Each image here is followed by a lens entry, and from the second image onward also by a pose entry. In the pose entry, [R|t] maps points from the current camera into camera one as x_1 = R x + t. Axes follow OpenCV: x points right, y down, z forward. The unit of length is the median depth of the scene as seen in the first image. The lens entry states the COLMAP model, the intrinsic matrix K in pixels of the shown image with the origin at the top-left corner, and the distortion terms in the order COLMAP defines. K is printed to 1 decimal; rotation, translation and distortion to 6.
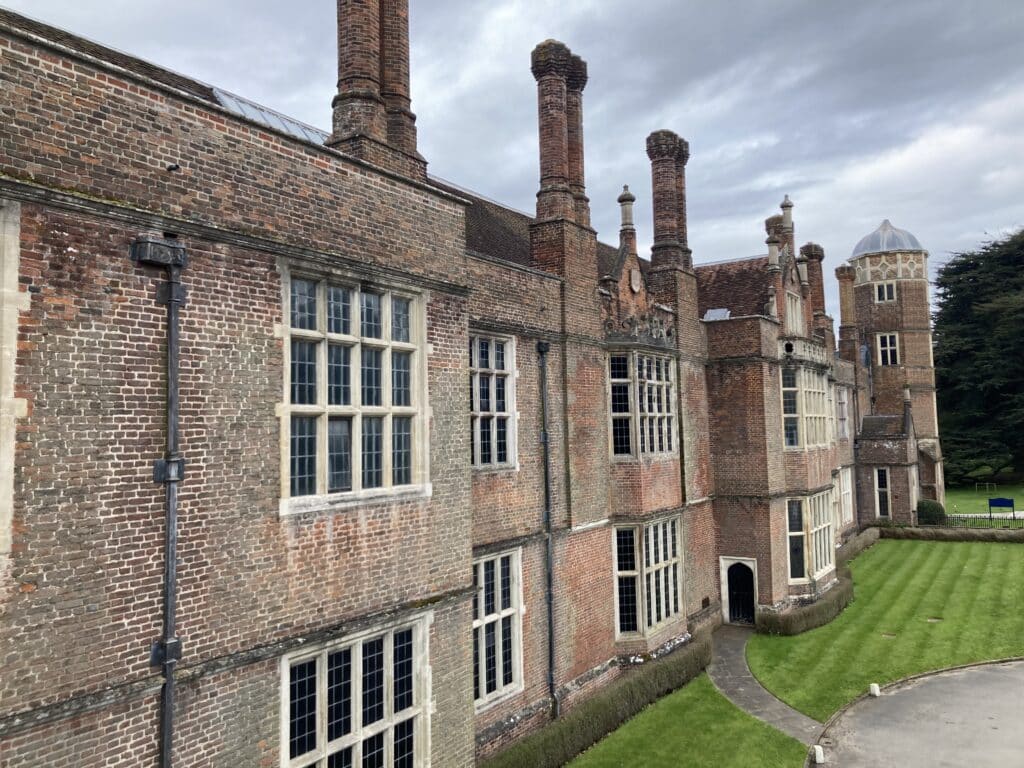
lens RADIAL K [[841.9, 0, 511.5], [0, 841.9, 370.5], [0, 0, 1]] dist [0.044757, -0.022449]
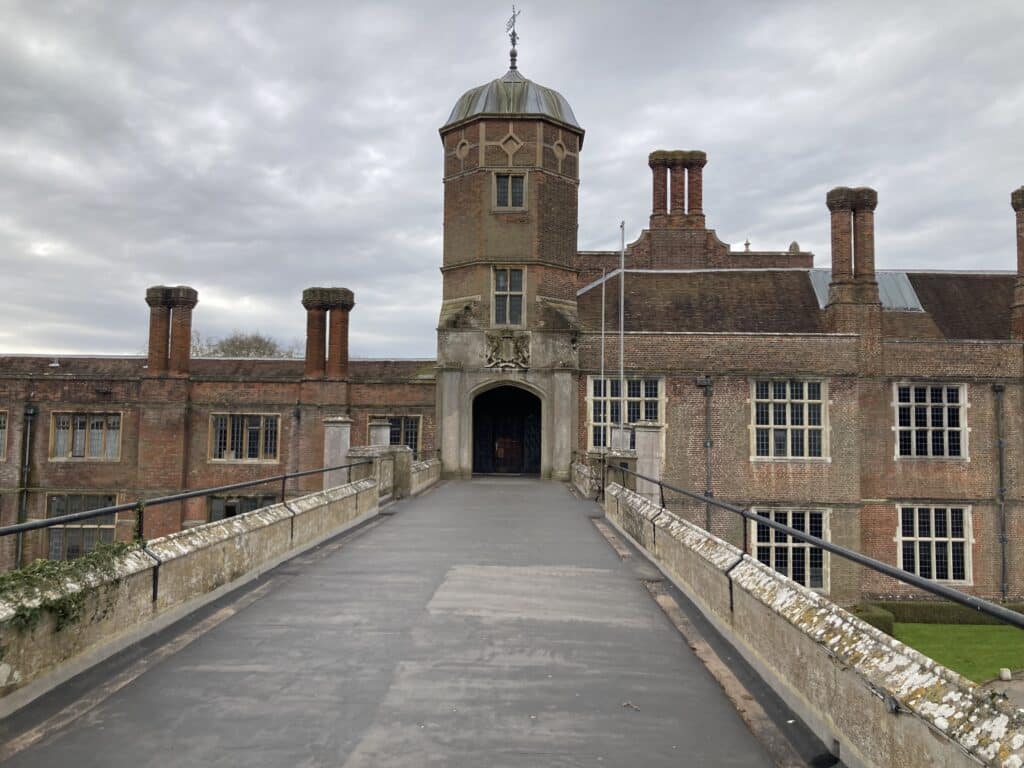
lens RADIAL K [[841.9, 0, 509.9], [0, 841.9, 383.1], [0, 0, 1]] dist [0.044757, -0.022449]
pose [[0.515784, -0.018088, -0.856528, 1.649620], [0.037463, 0.999297, 0.001456, -0.128808], [0.855899, -0.032839, 0.516099, -1.139979]]
